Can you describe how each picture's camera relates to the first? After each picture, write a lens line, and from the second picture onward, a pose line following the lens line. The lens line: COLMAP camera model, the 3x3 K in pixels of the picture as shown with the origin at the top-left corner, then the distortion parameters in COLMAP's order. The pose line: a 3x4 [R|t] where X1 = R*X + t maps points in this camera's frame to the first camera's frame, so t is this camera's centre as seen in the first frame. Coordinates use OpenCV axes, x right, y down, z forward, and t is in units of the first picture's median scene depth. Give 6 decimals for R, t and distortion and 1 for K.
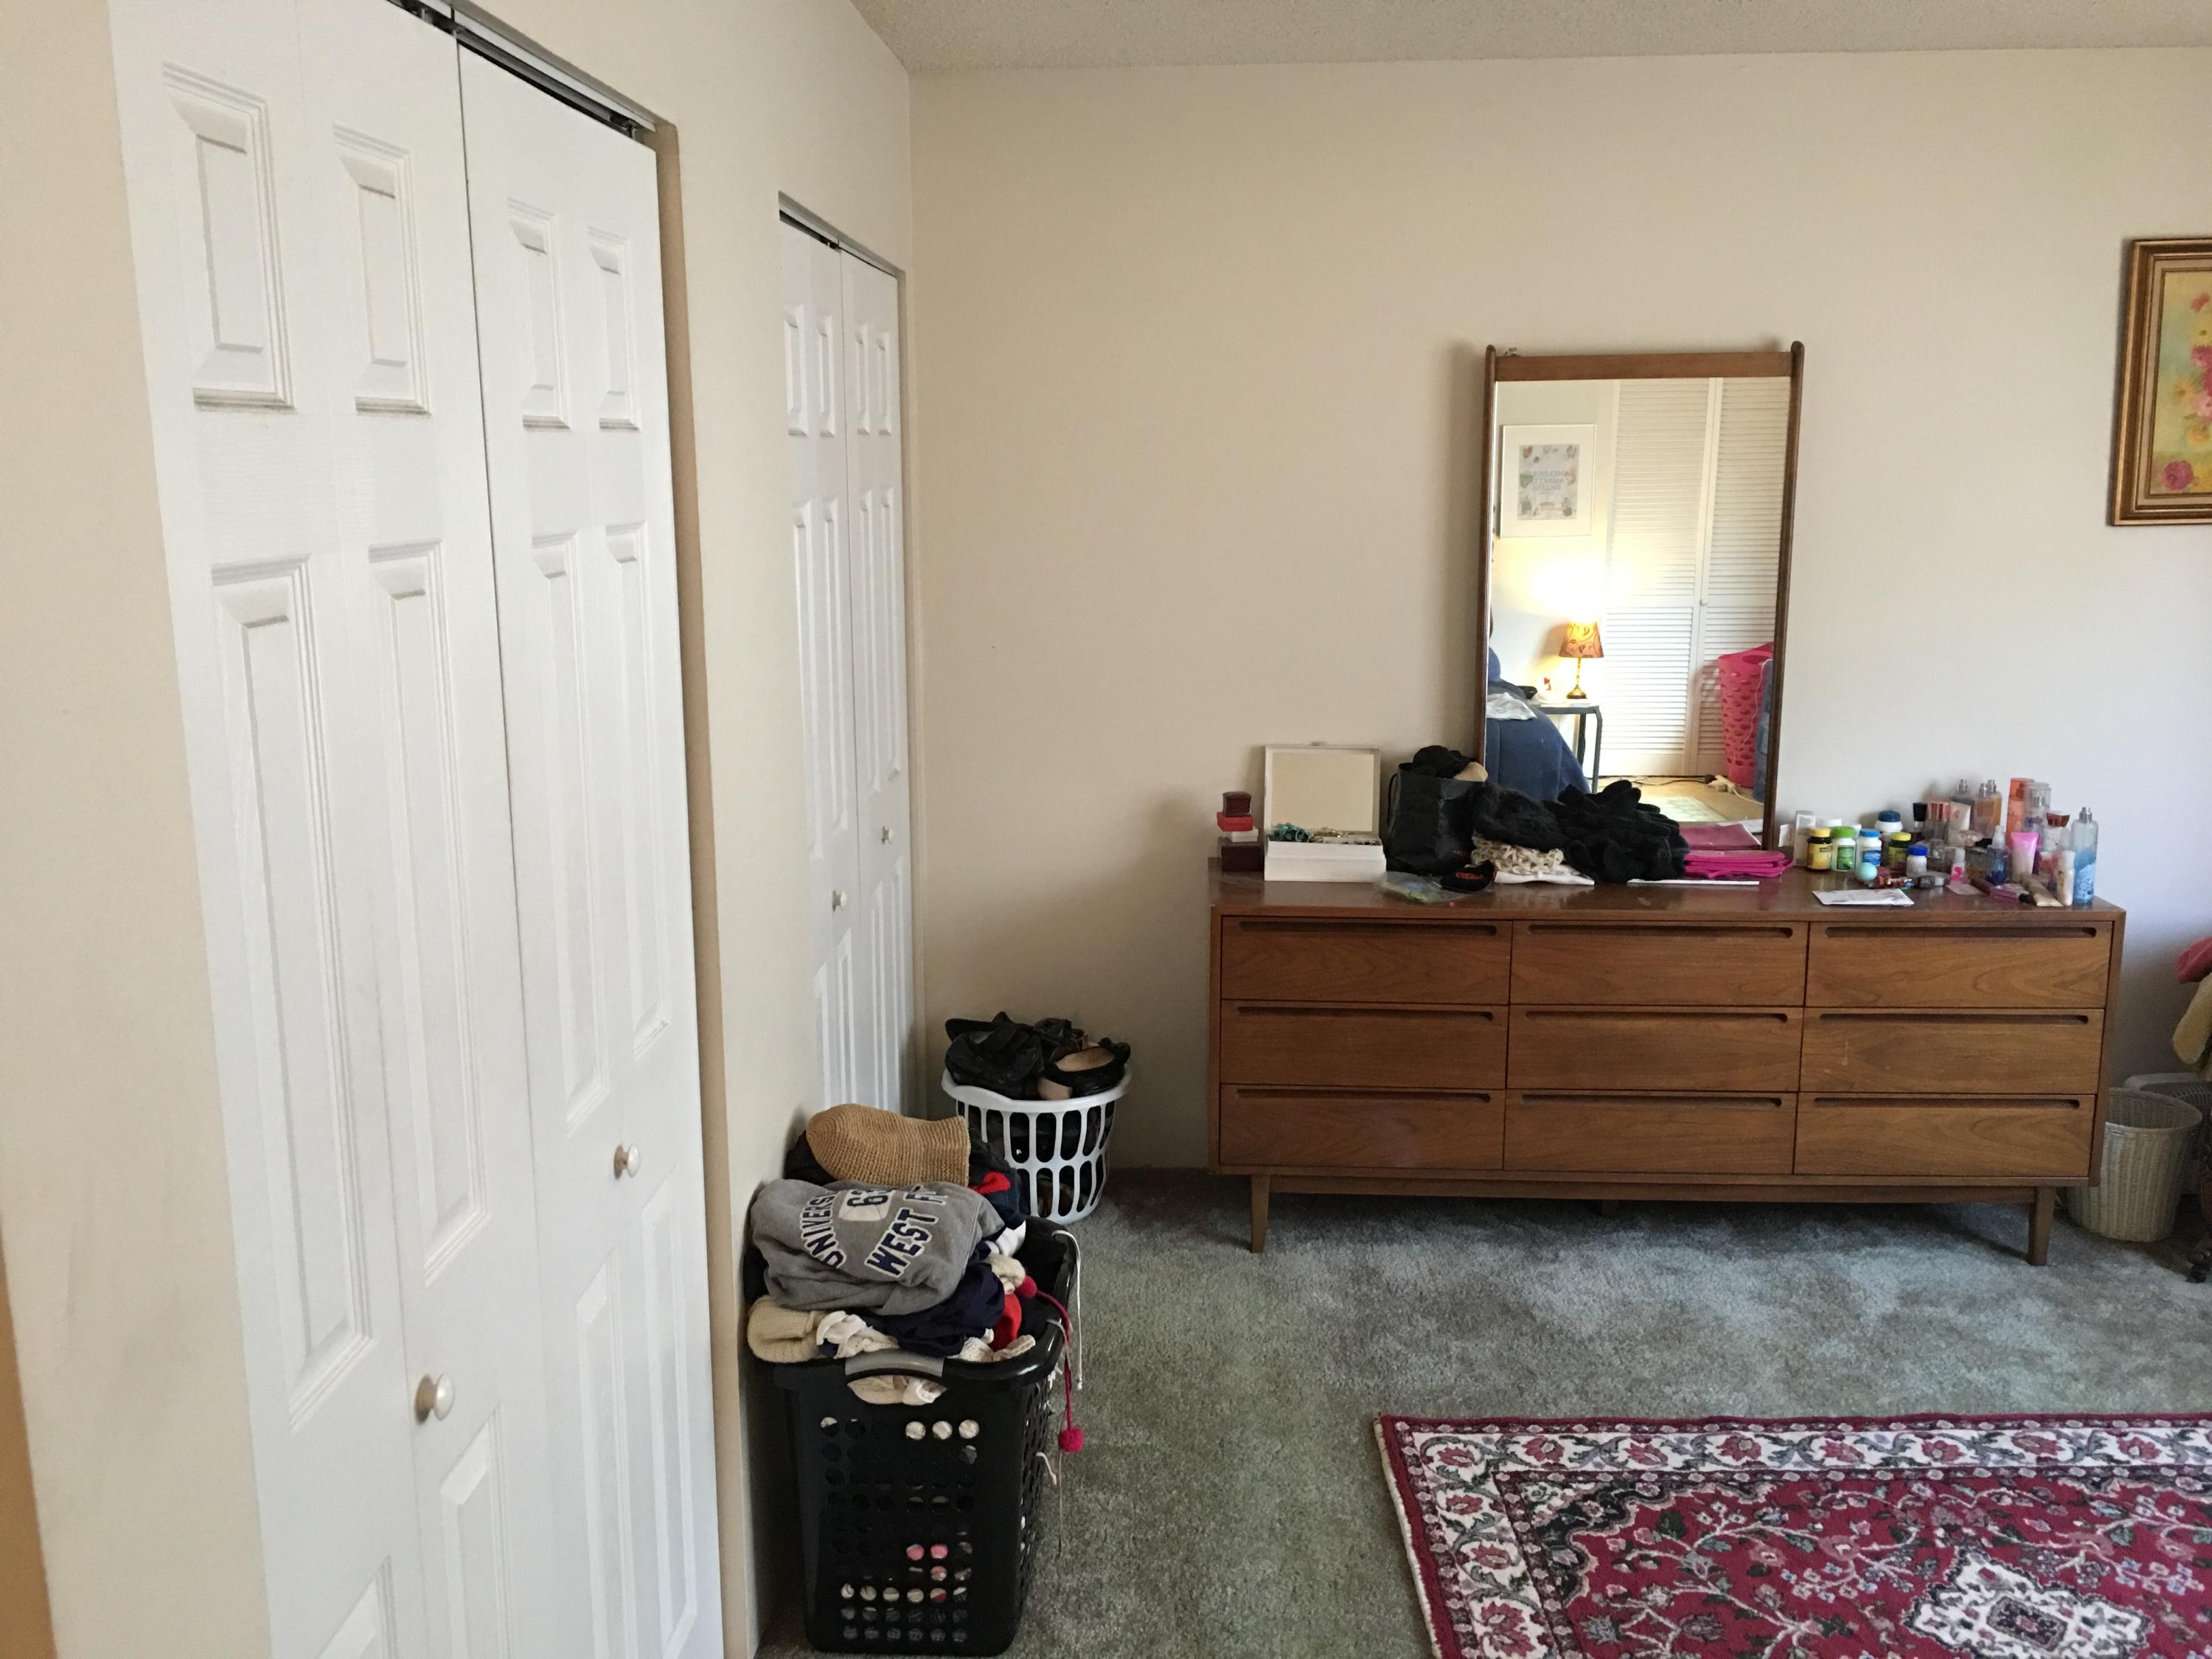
lens RADIAL K [[1897.1, 0, 1095.5], [0, 1897.1, 807.3], [0, 0, 1]] dist [0.073385, -0.104949]
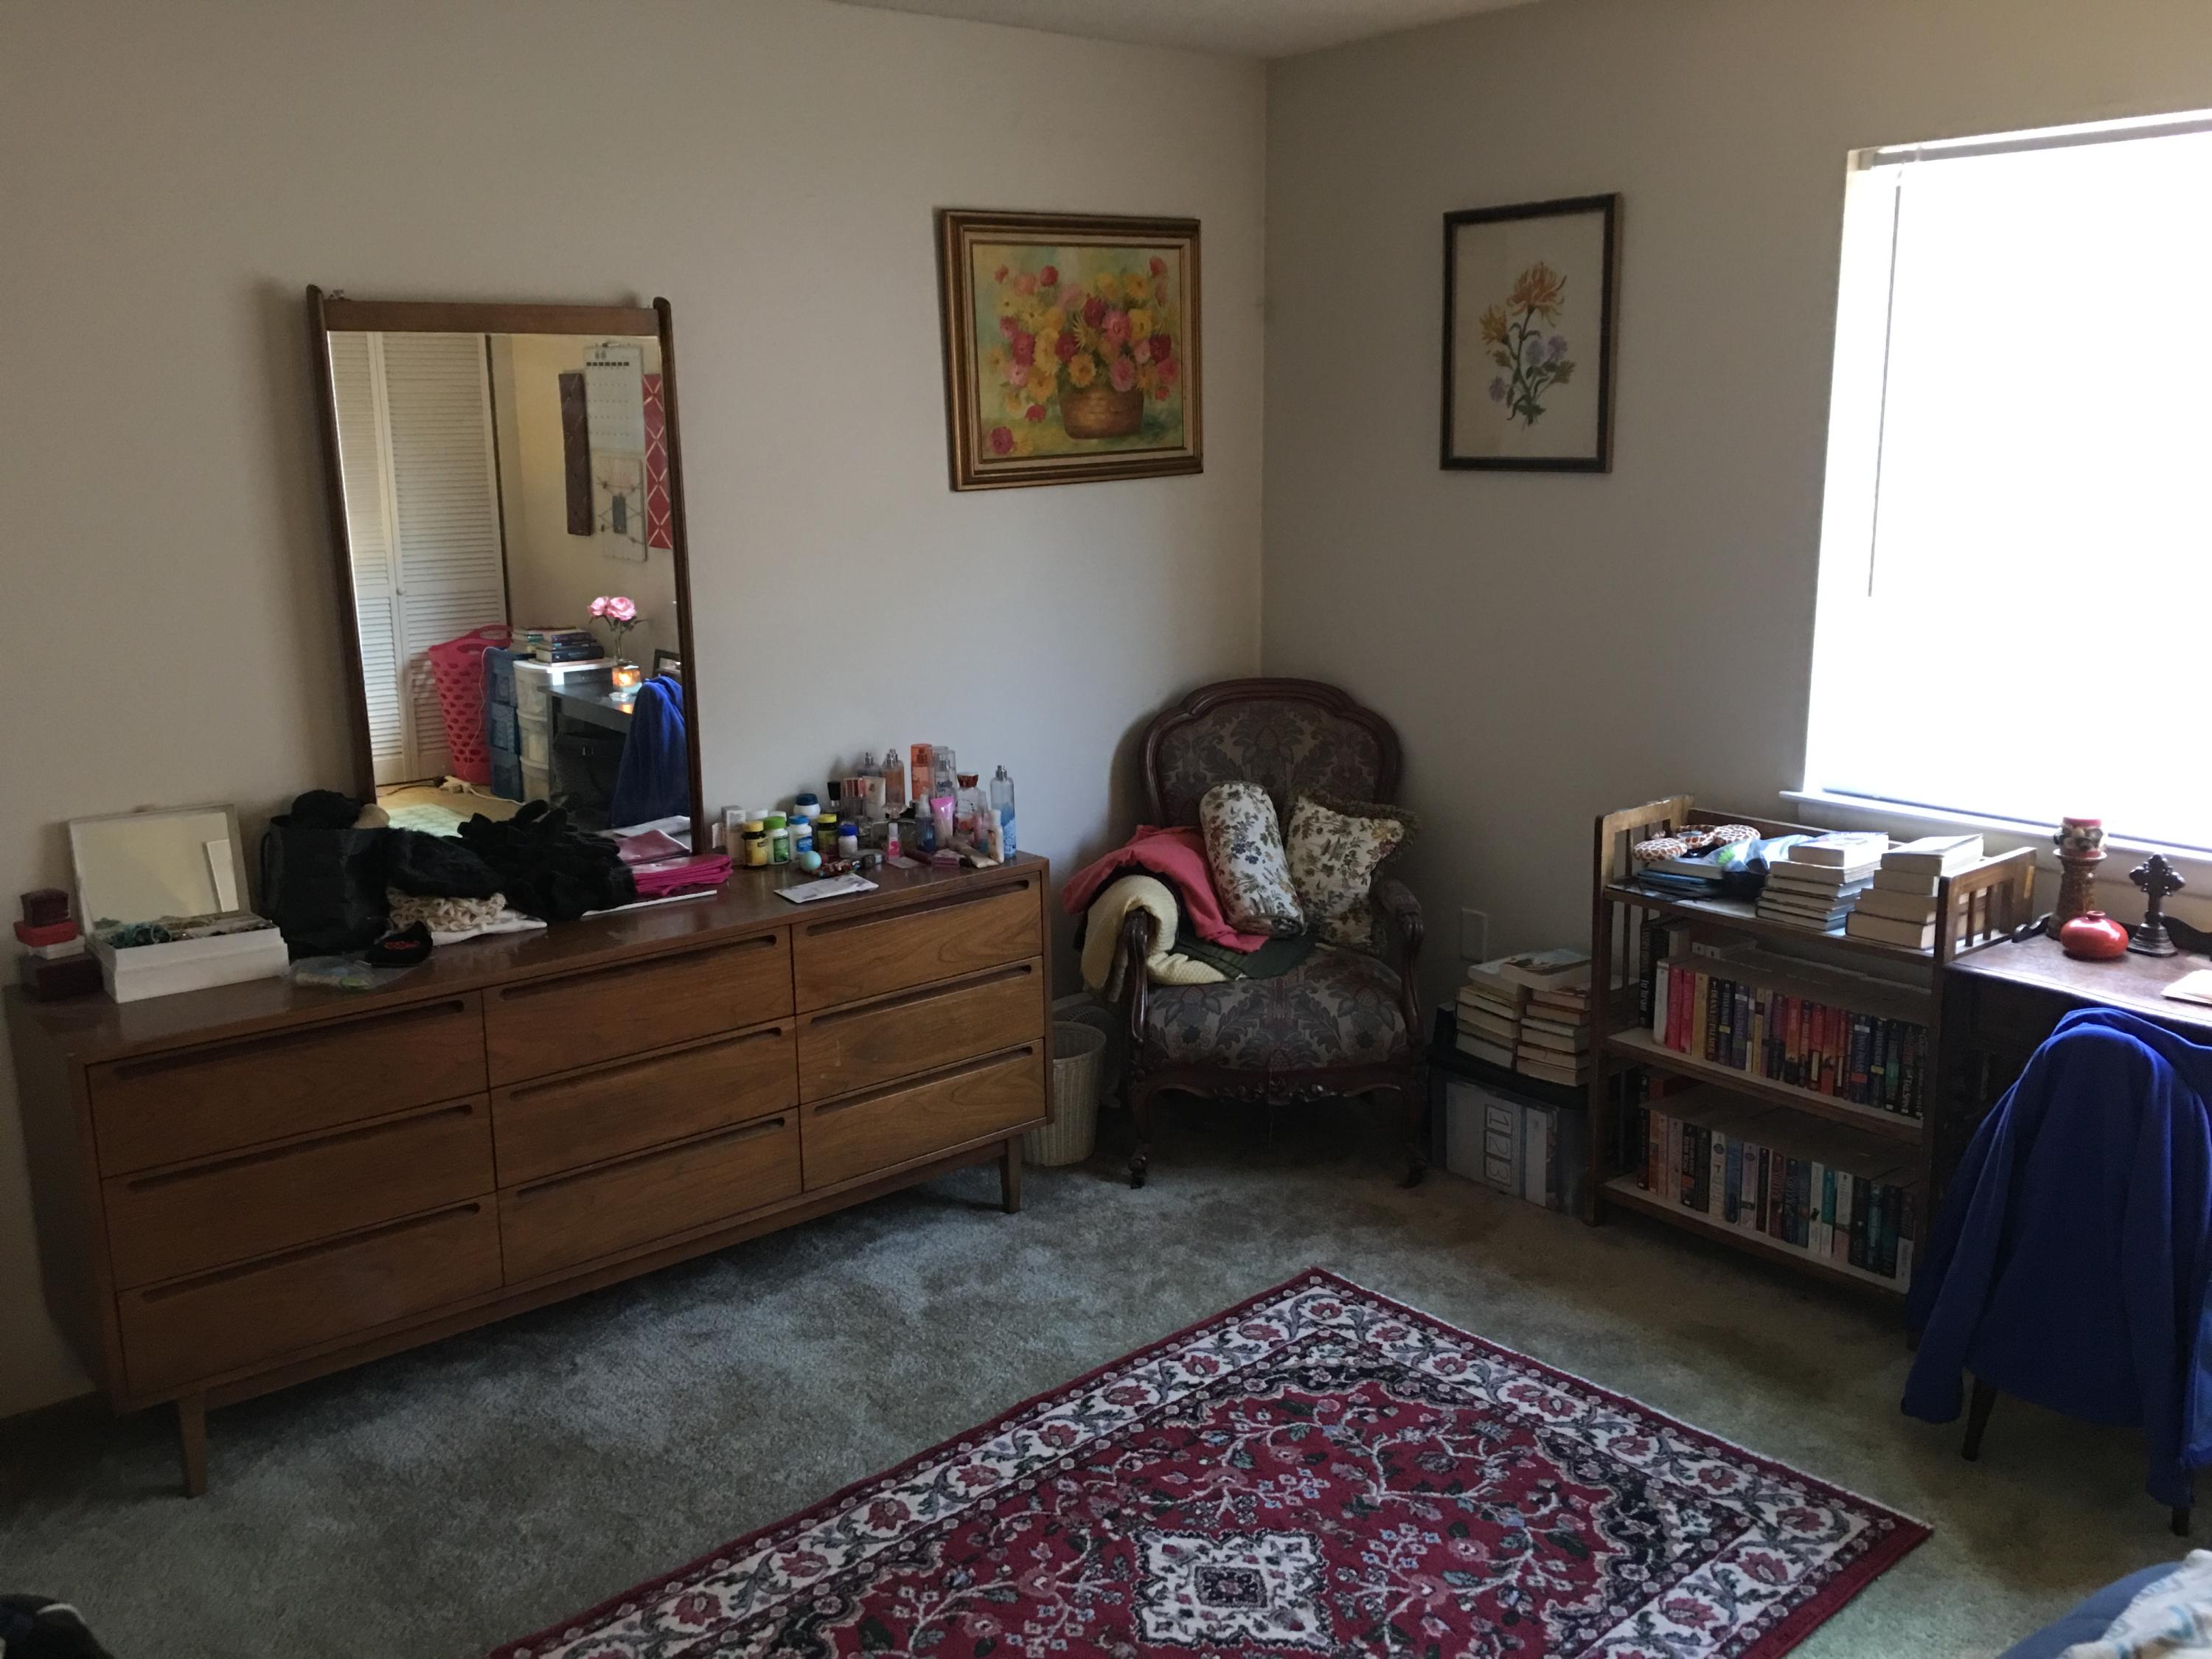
lens RADIAL K [[1897.1, 0, 1119.9], [0, 1897.1, 815.5], [0, 0, 1]] dist [0.073385, -0.104949]
pose [[0.740100, -0.144936, 0.656693, -0.105712], [0.136129, 0.988572, 0.064764, -0.029841], [-0.658575, 0.041464, 0.751372, 0.190564]]
